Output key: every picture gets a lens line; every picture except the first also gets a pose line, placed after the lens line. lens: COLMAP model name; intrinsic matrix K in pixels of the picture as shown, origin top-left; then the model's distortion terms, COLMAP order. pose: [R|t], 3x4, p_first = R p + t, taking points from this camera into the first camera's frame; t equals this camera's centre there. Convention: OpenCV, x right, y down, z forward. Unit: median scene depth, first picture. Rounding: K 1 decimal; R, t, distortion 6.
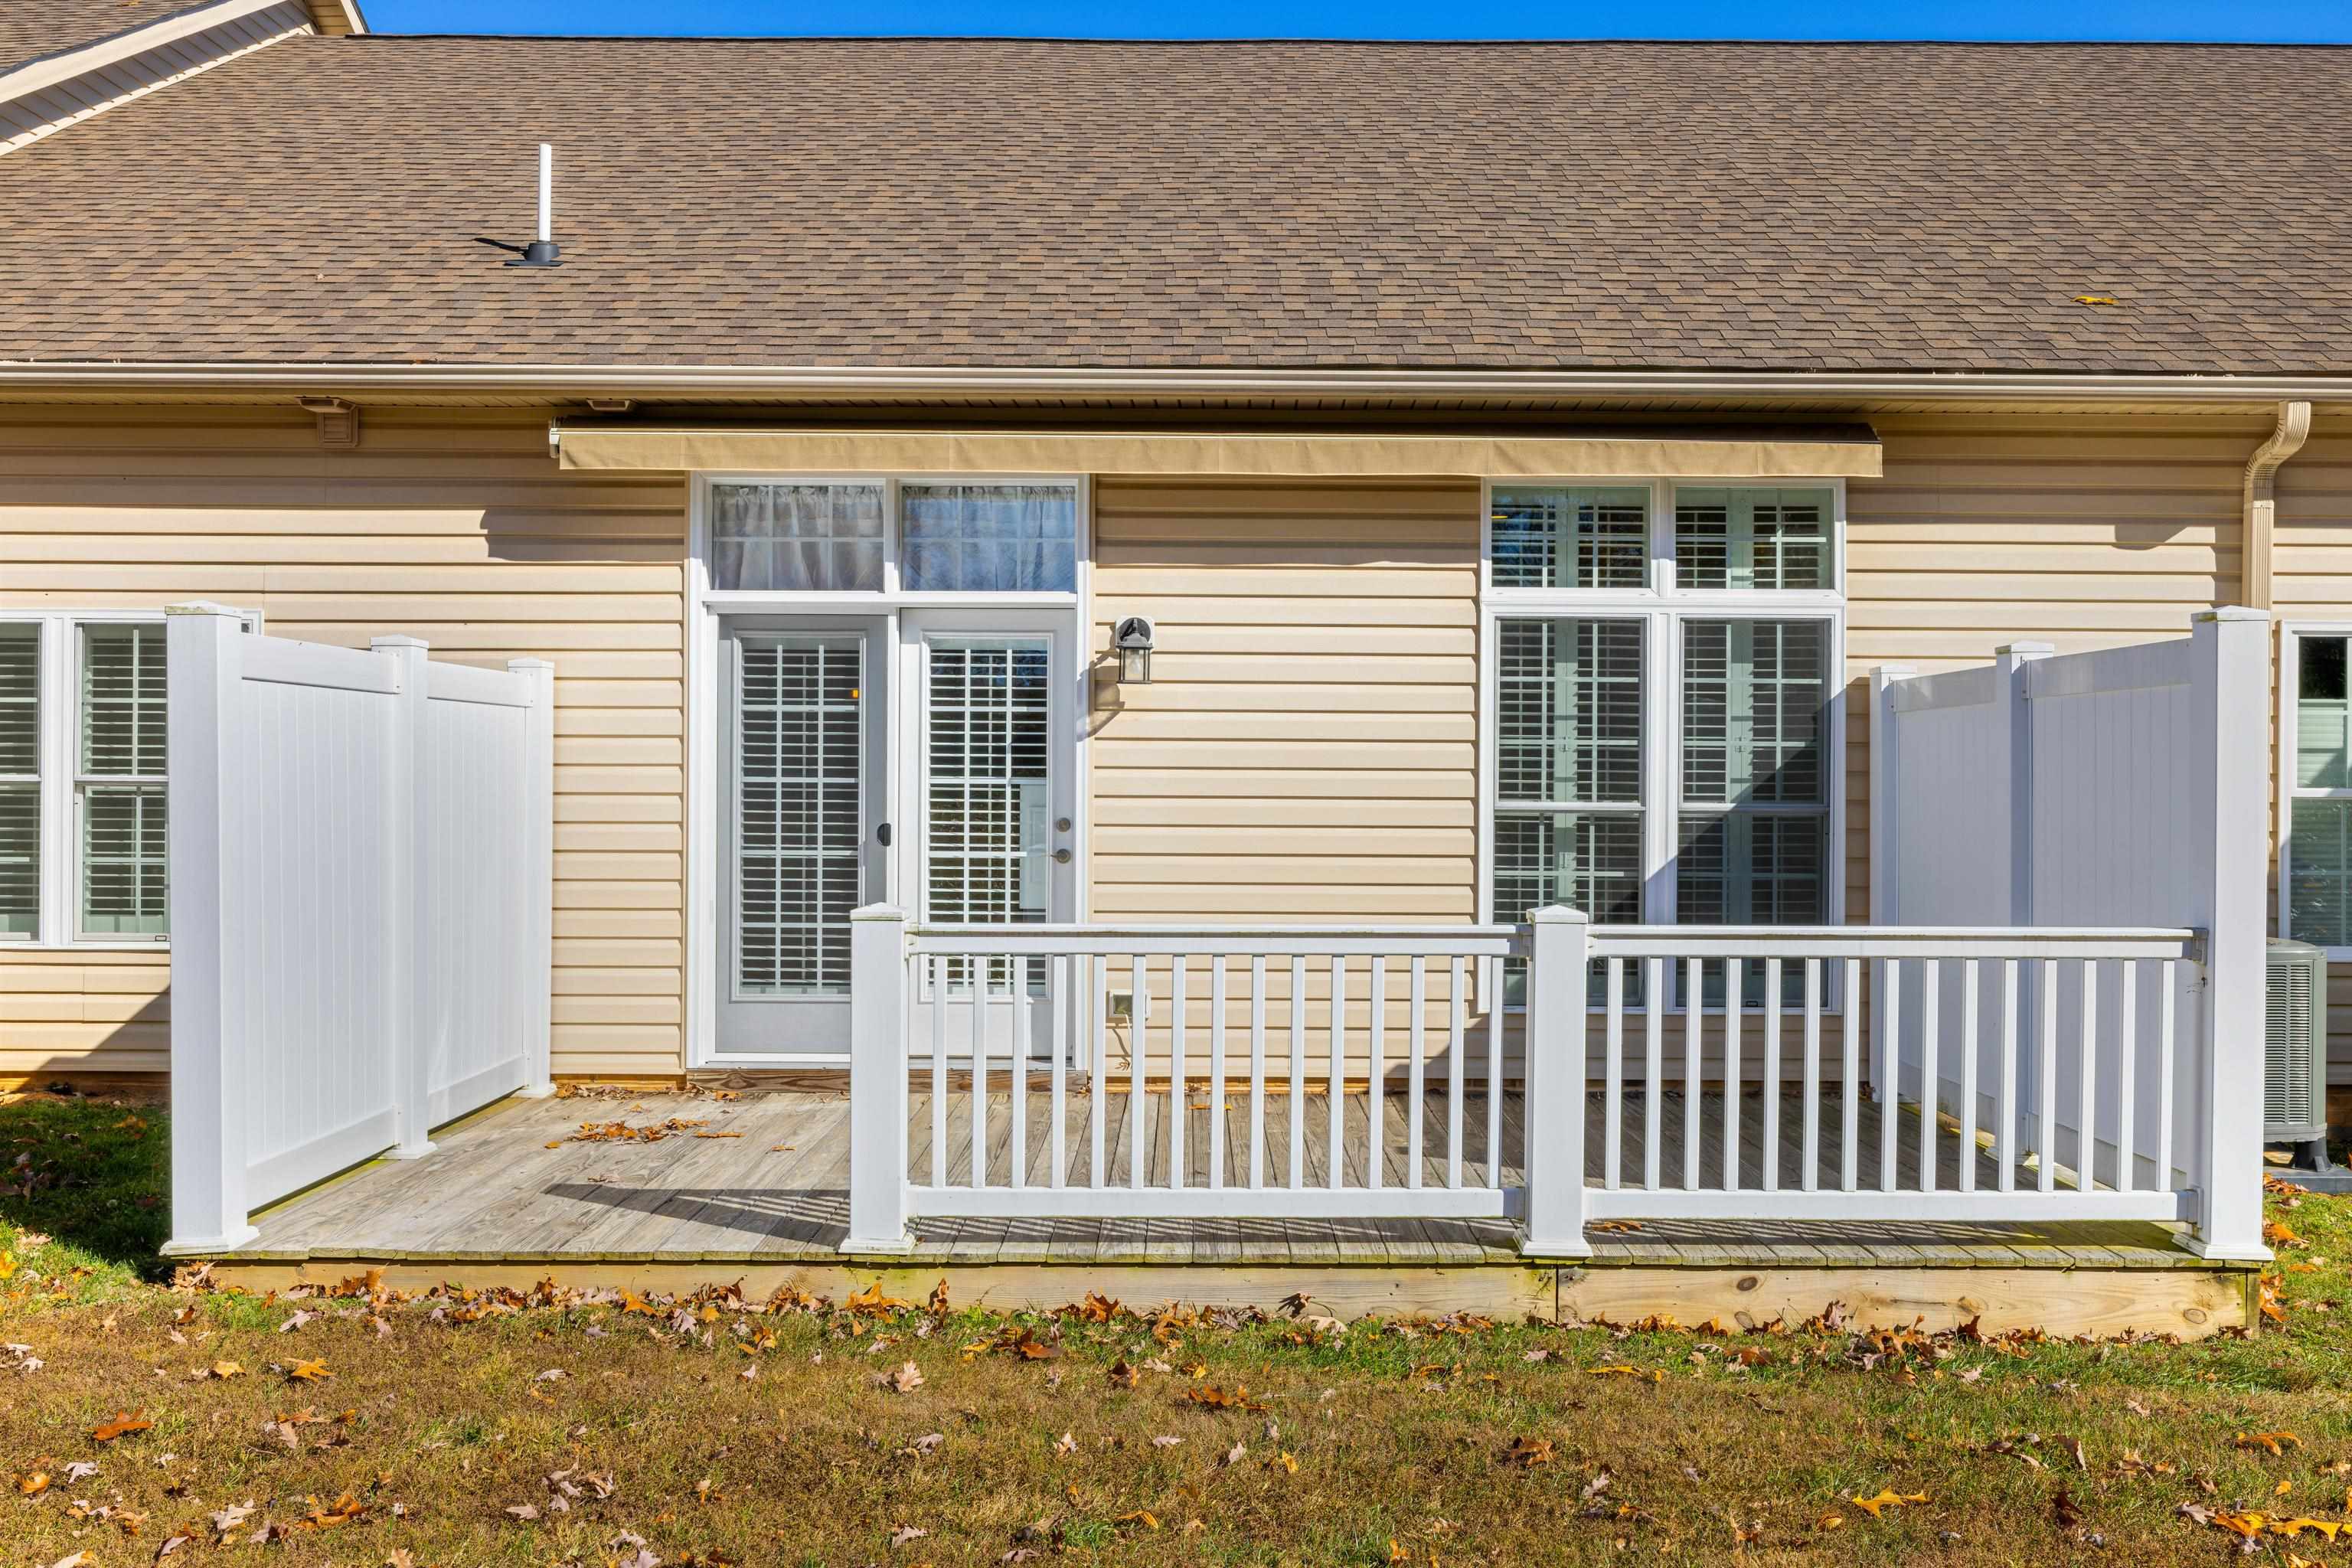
lens RADIAL K [[2033.3, 0, 1176.5], [0, 2033.3, 777.1], [0, 0, 1]] dist [0.002158, 0.003633]
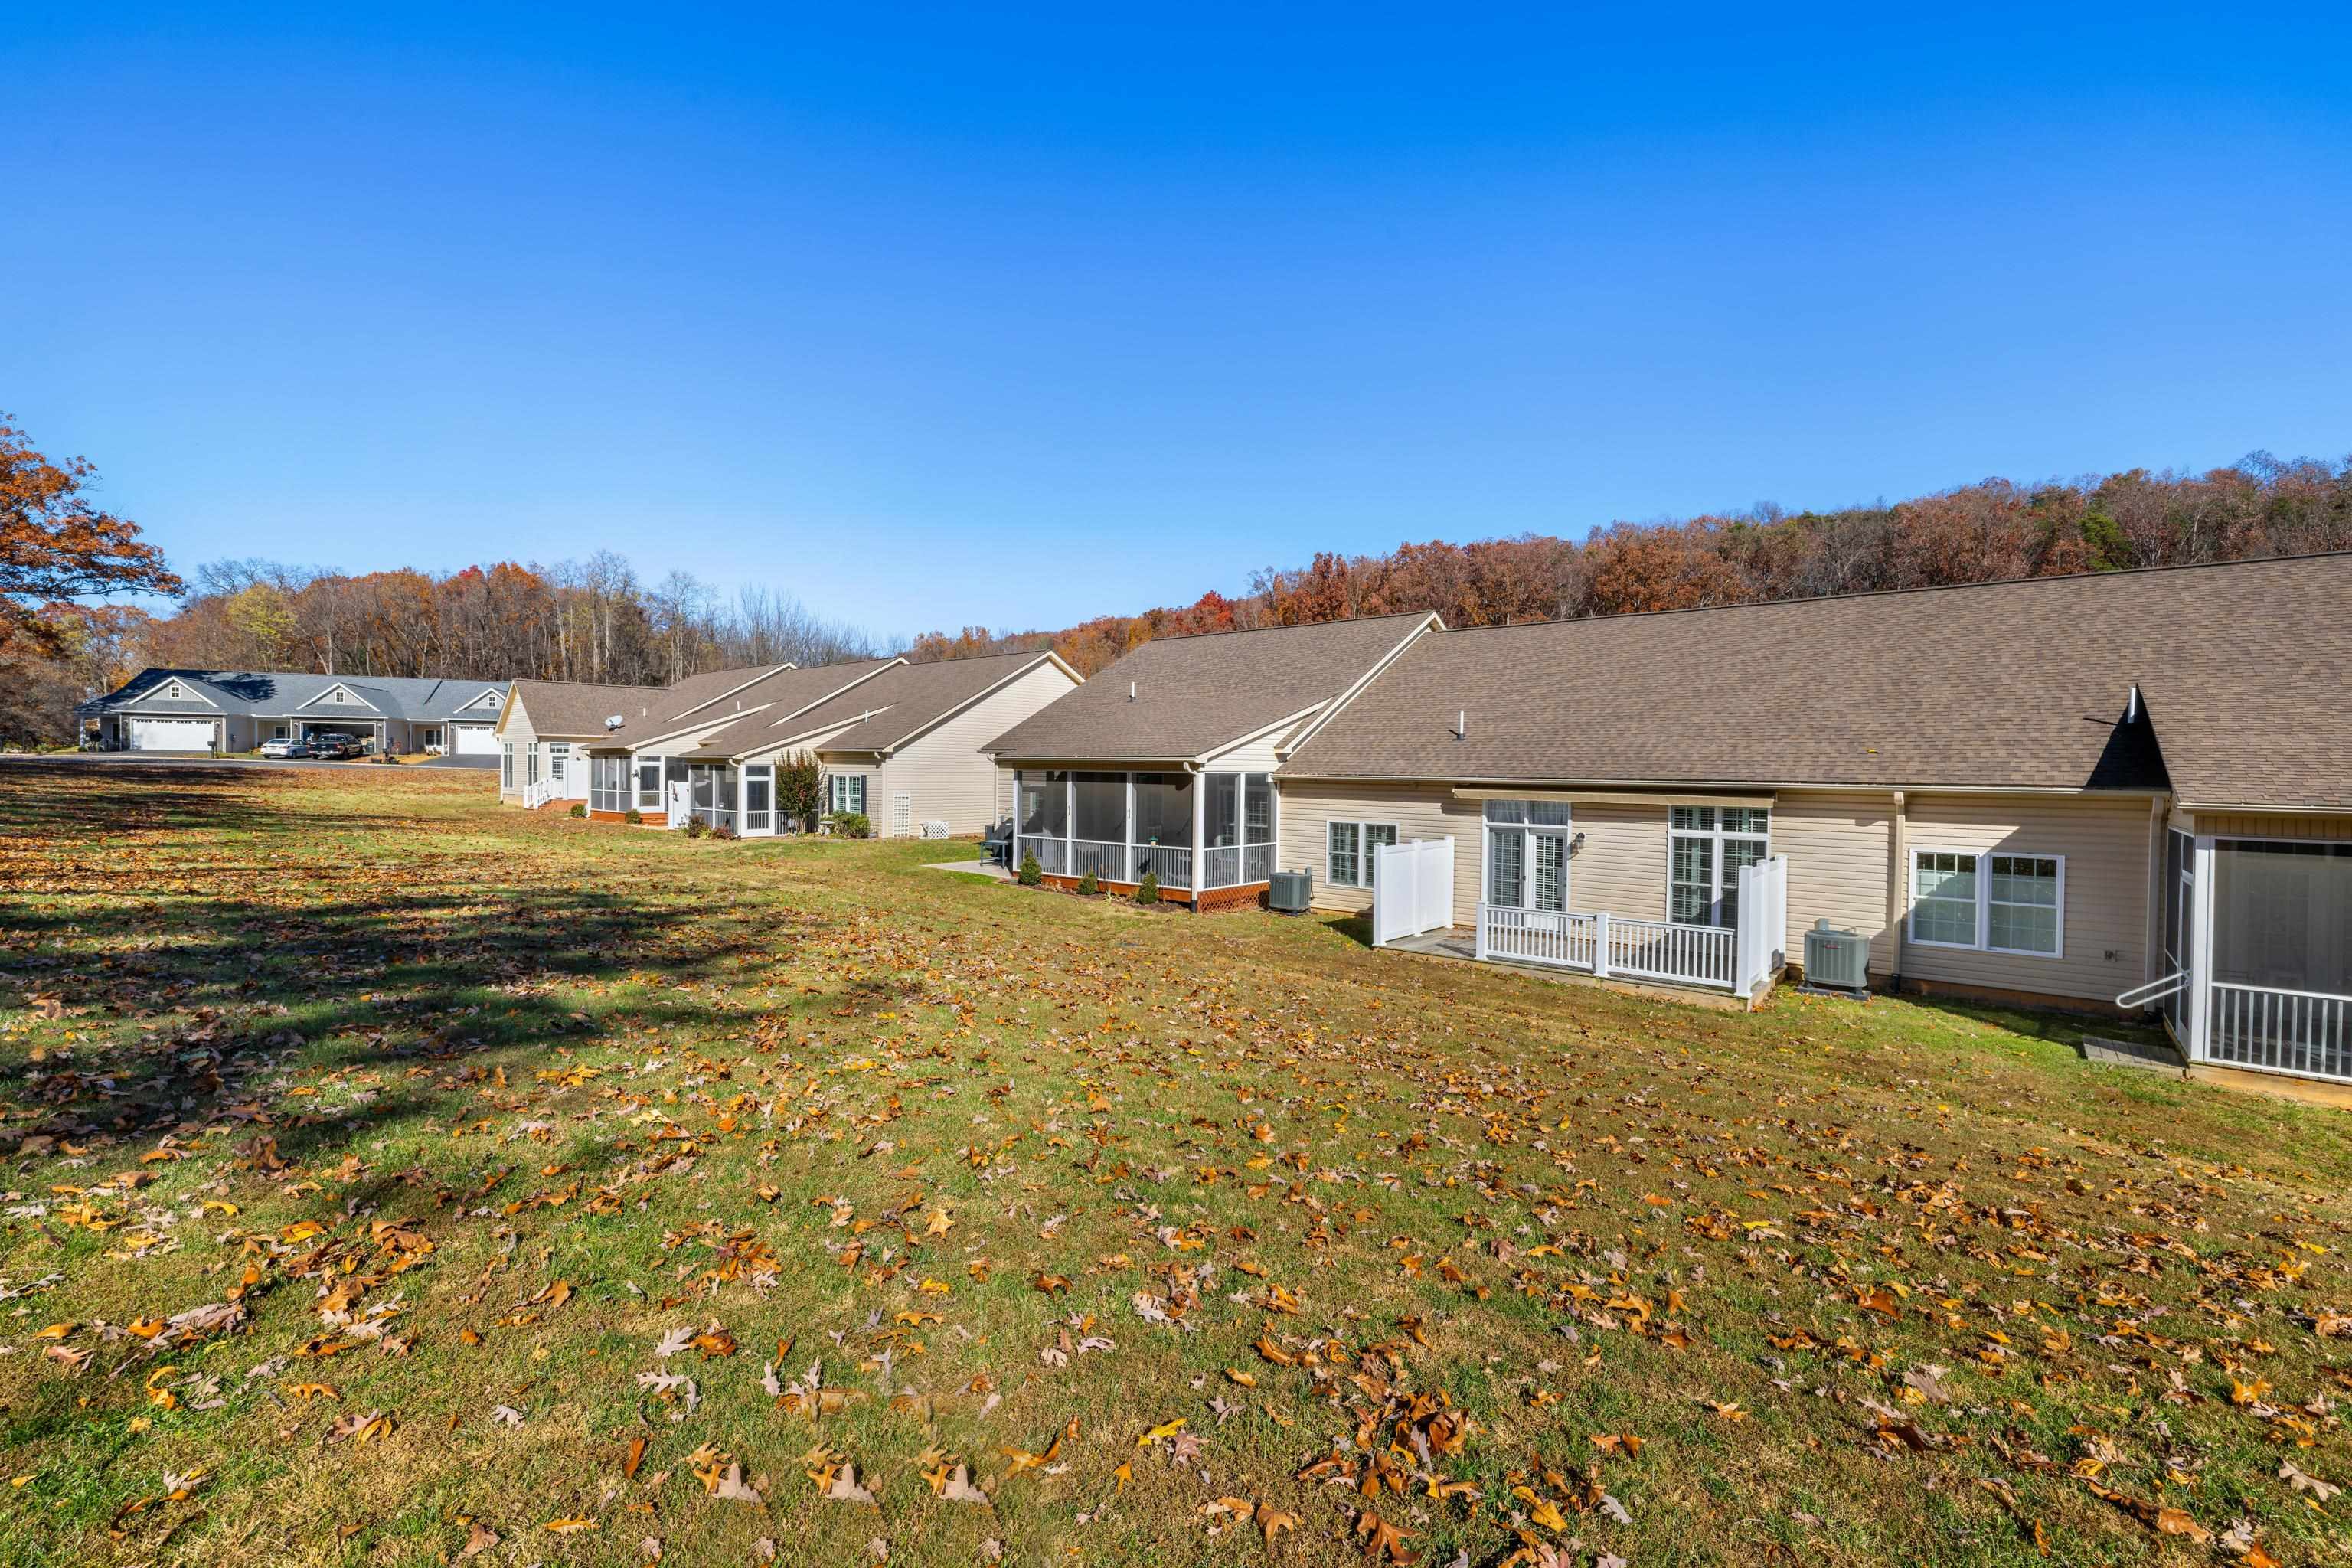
lens RADIAL K [[991.1, 0, 1178.9], [0, 991.1, 781.9], [0, 0, 1]] dist [0.004296, 0.001240]
pose [[0.763669, 0.012884, -0.645479, 0.686712], [-0.006057, 0.999900, 0.012793, -0.208125], [0.645579, -0.005860, 0.763671, -1.165021]]
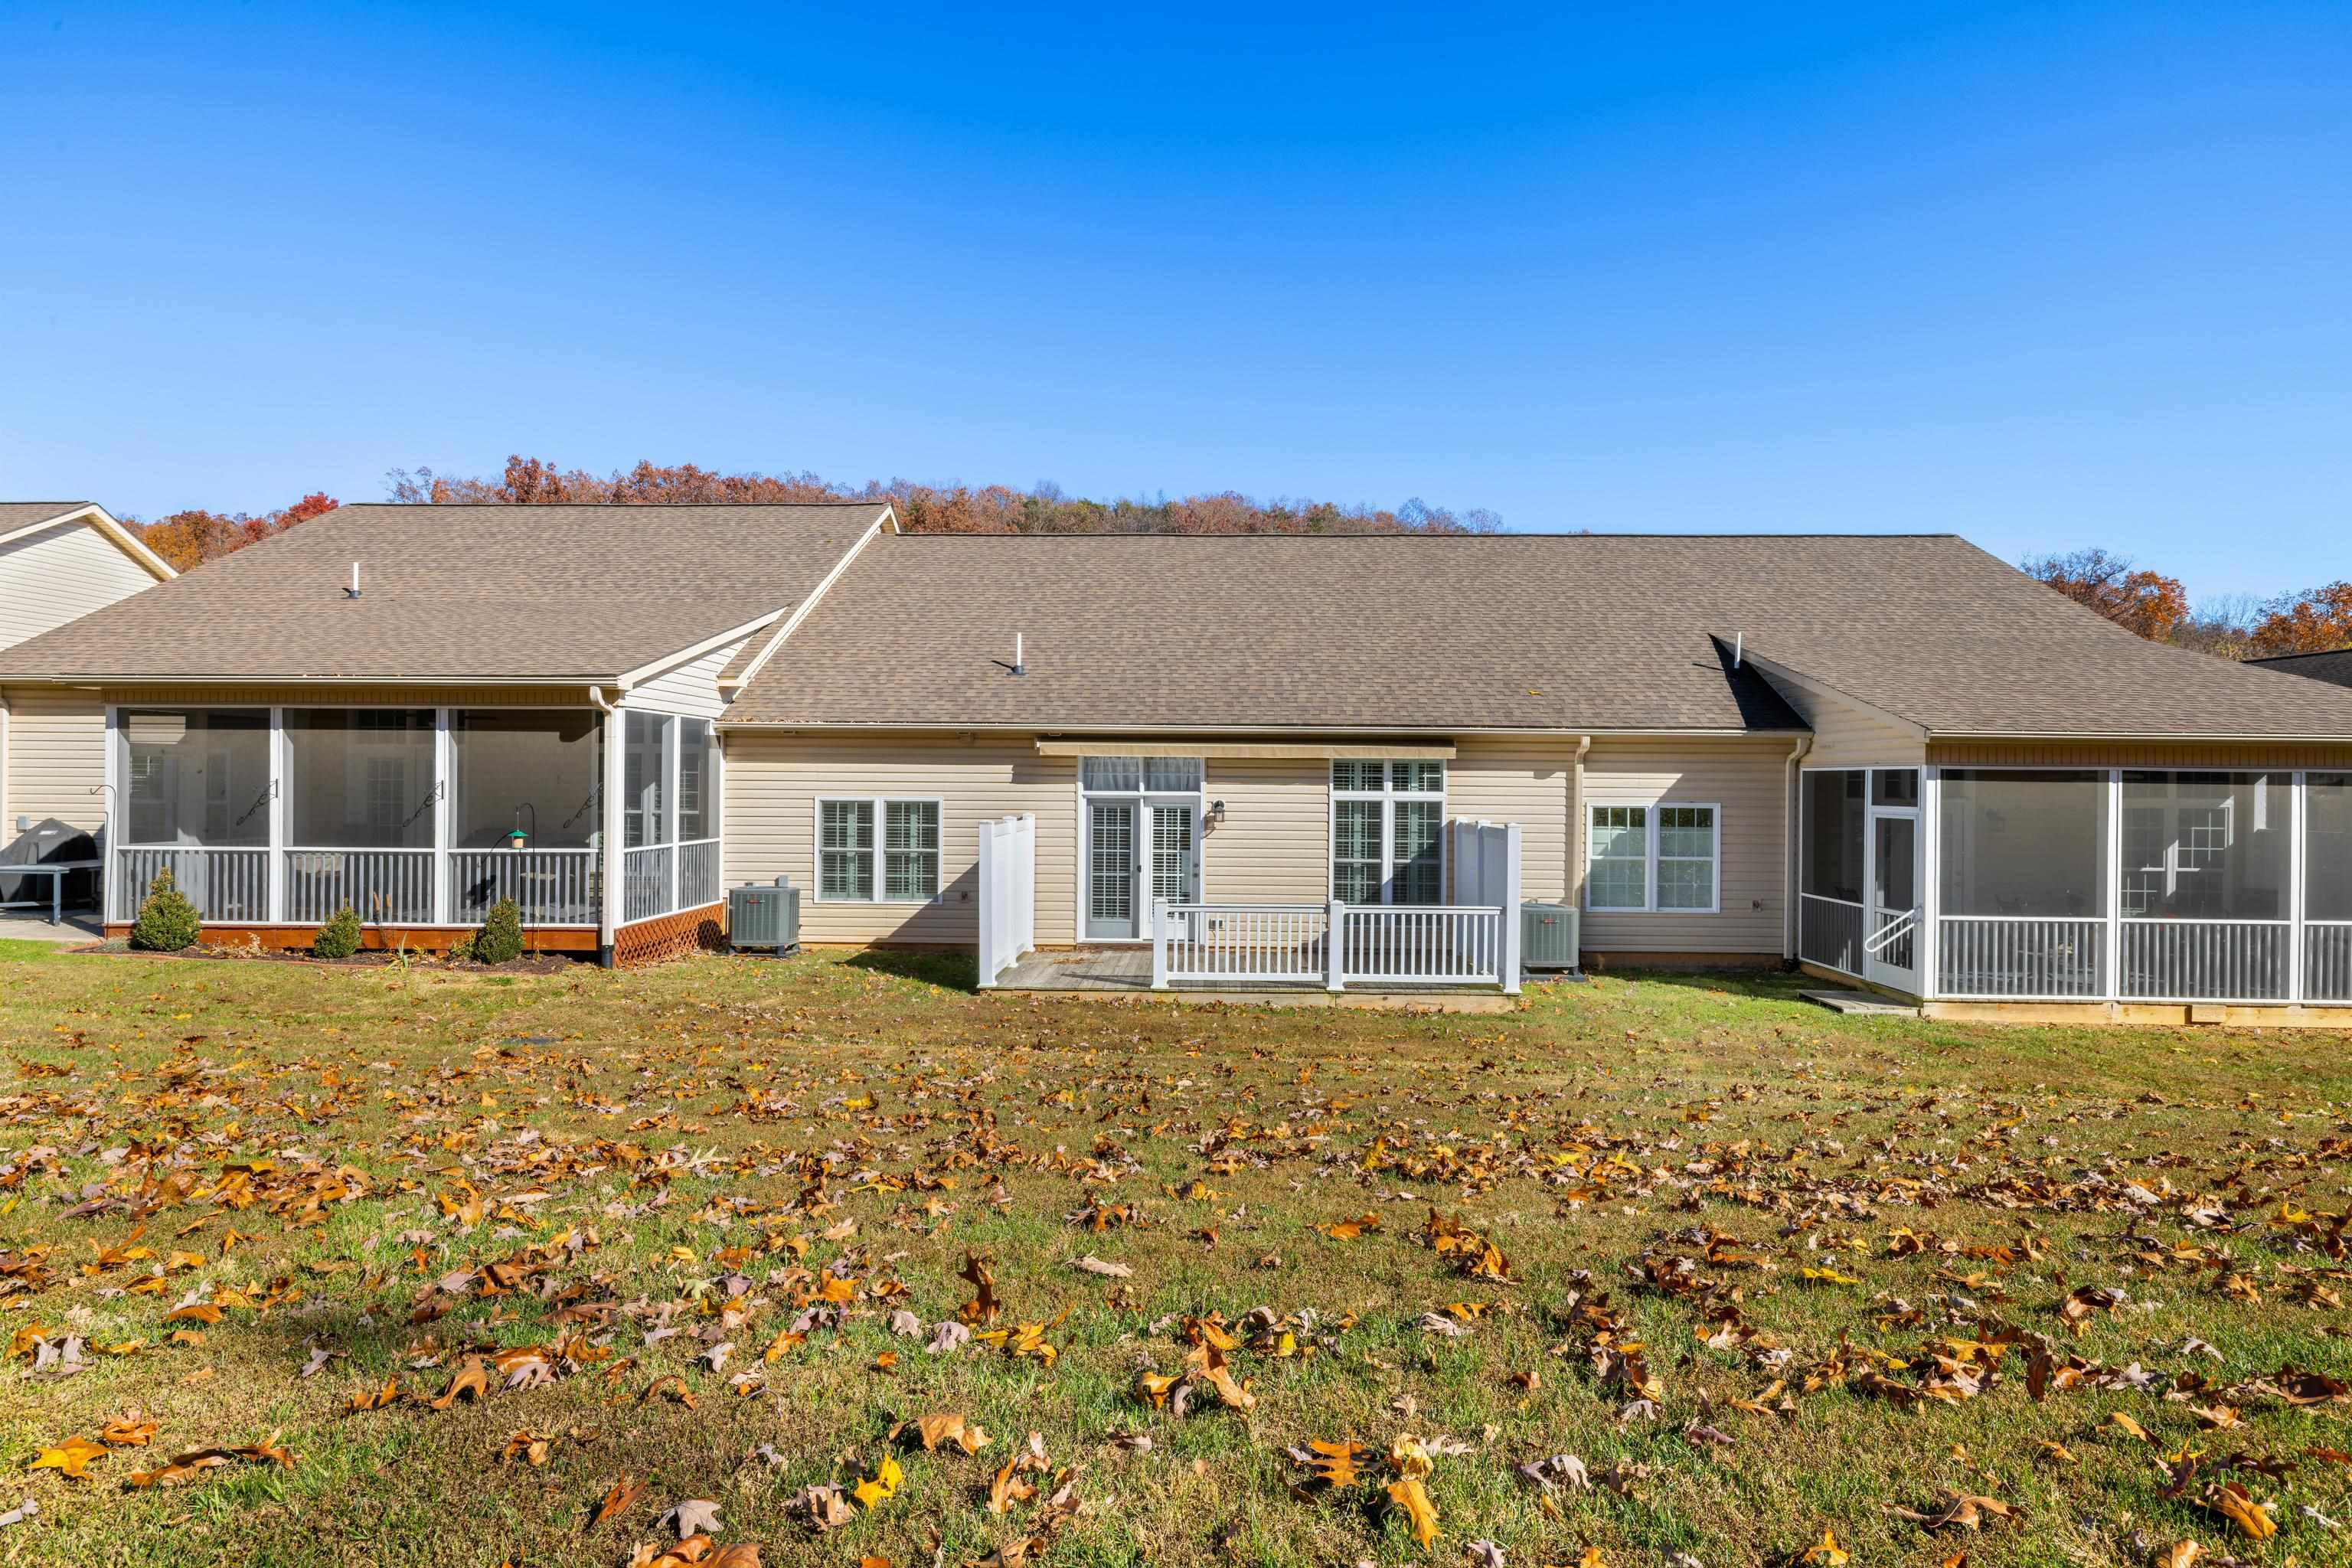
lens RADIAL K [[1208.7, 0, 1179.2], [0, 1208.7, 780.8], [0, 0, 1]] dist [0.000801, 0.001369]
pose [[0.999630, 0.002267, -0.027112, -0.031967], [-0.002270, 0.999997, -0.000092, -0.108452], [0.027111, 0.000153, 0.999632, -0.868446]]
